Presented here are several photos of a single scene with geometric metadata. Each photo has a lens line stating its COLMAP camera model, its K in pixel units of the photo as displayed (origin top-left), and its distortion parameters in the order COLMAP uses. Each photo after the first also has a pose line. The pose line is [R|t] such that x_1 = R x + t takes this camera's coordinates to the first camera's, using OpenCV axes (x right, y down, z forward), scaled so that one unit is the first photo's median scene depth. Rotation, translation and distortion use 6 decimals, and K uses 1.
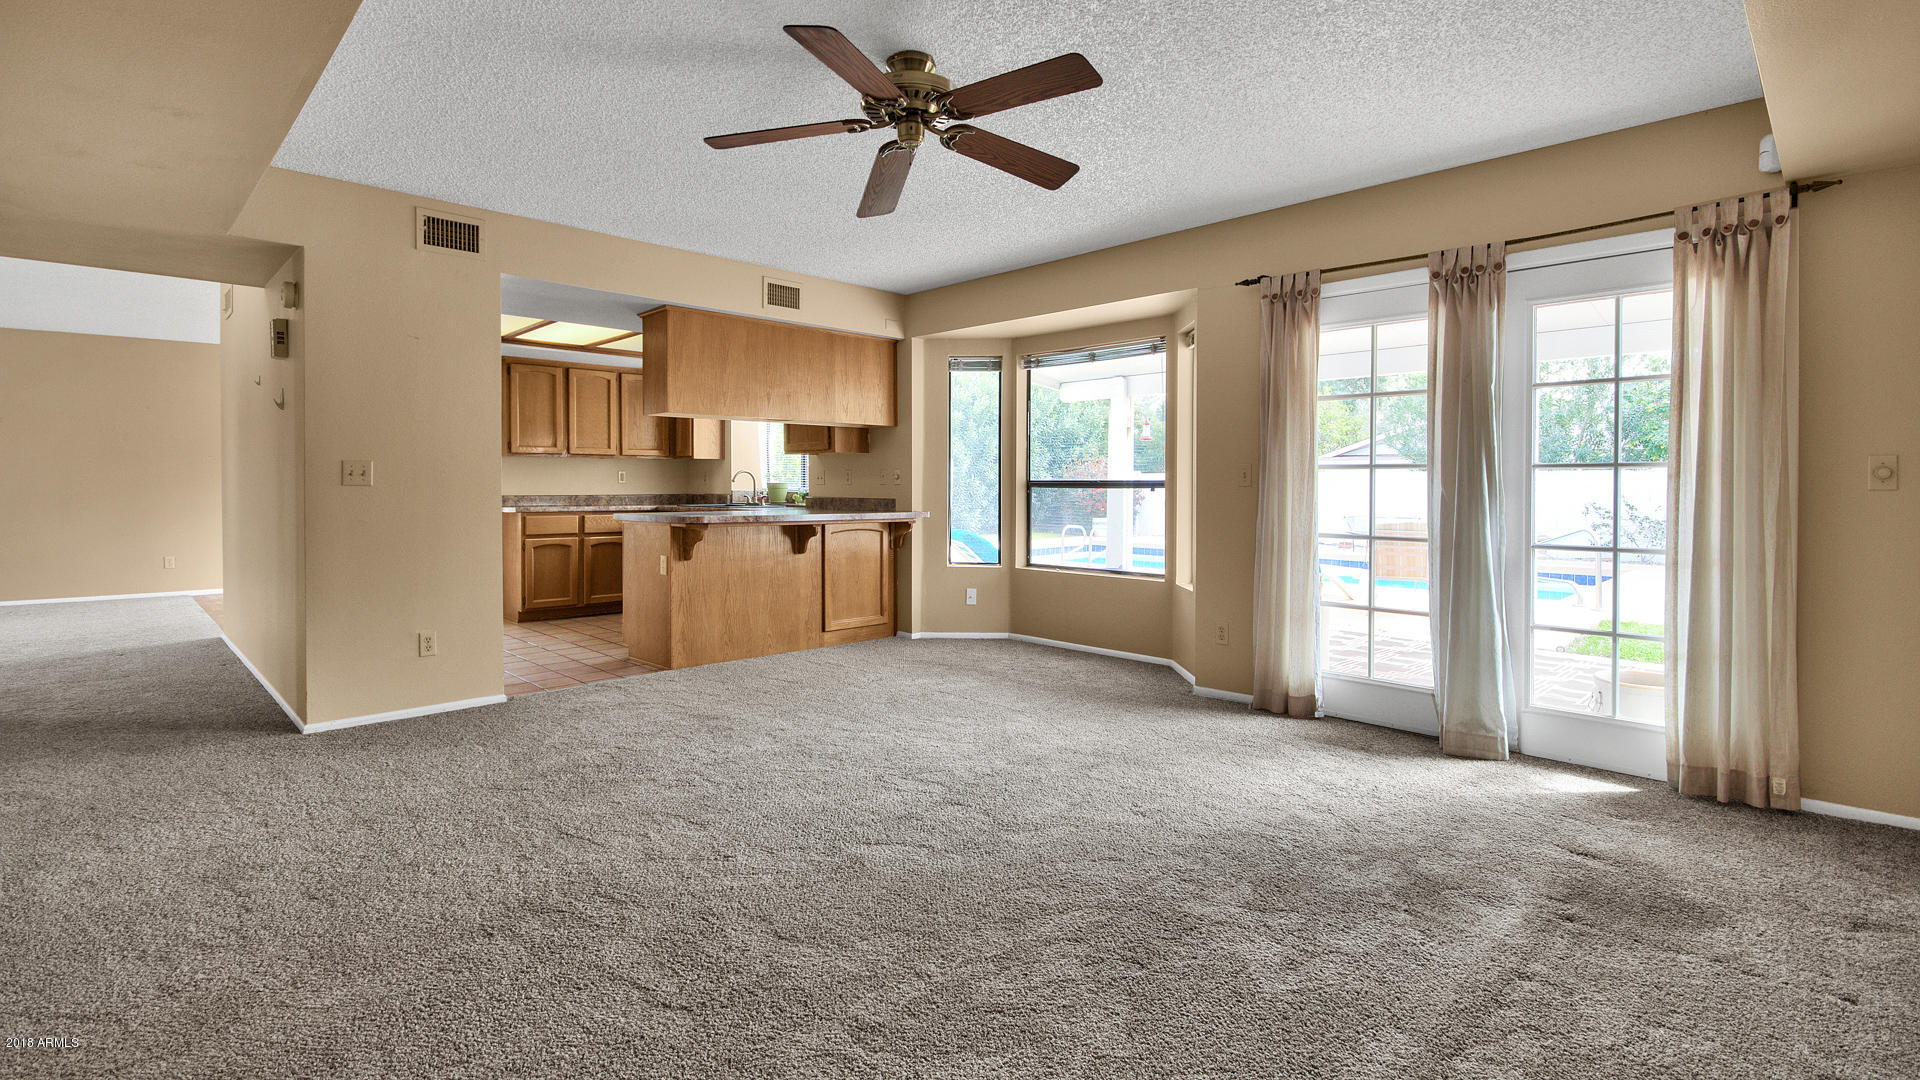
lens RADIAL K [[903.9, 0, 955.2], [0, 903.9, 493.2], [0, 0, 1]] dist [-0.001944, -0.000353]
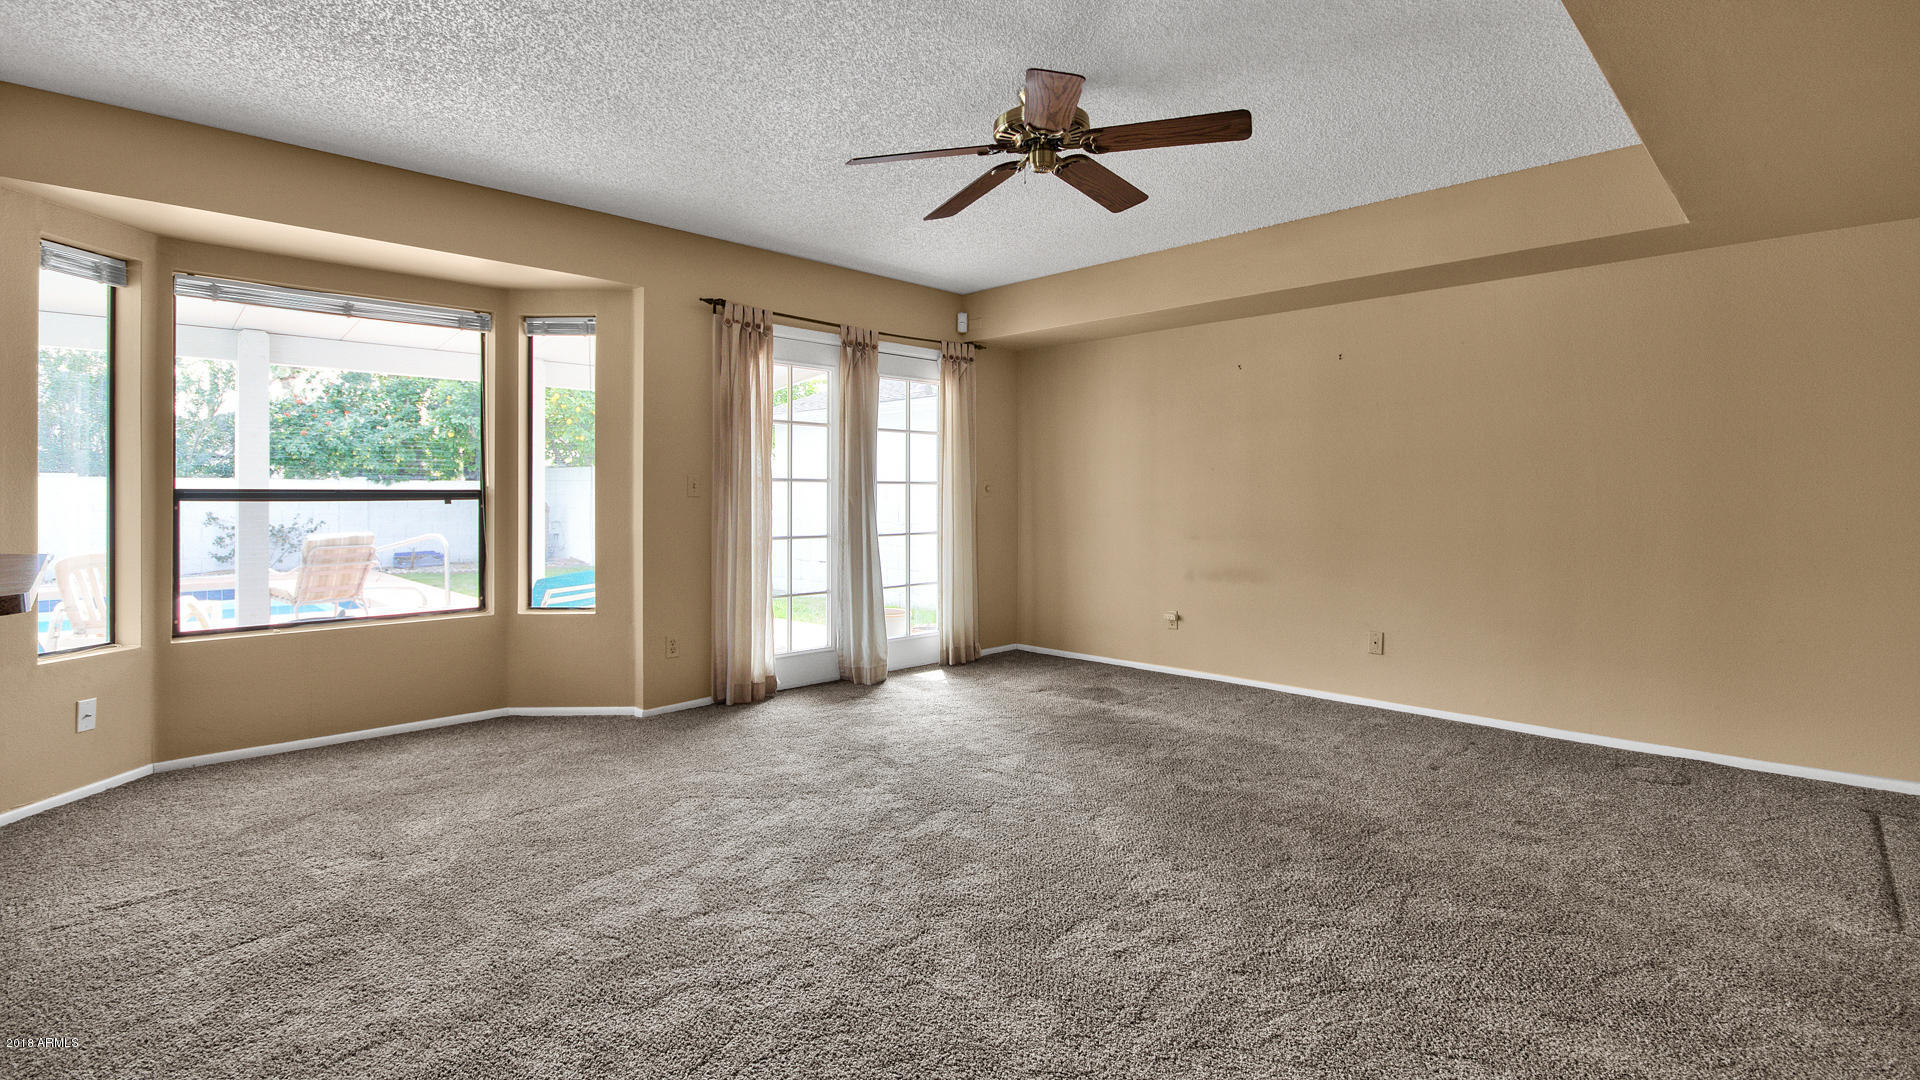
lens RADIAL K [[903.9, 0, 955.2], [0, 903.9, 493.2], [0, 0, 1]] dist [-0.001944, -0.000353]
pose [[-0.022986, 0.003254, 0.999730, -0.502928], [0.013508, 0.999904, -0.002944, -0.002929], [-0.999645, 0.013437, -0.023028, 0.514574]]
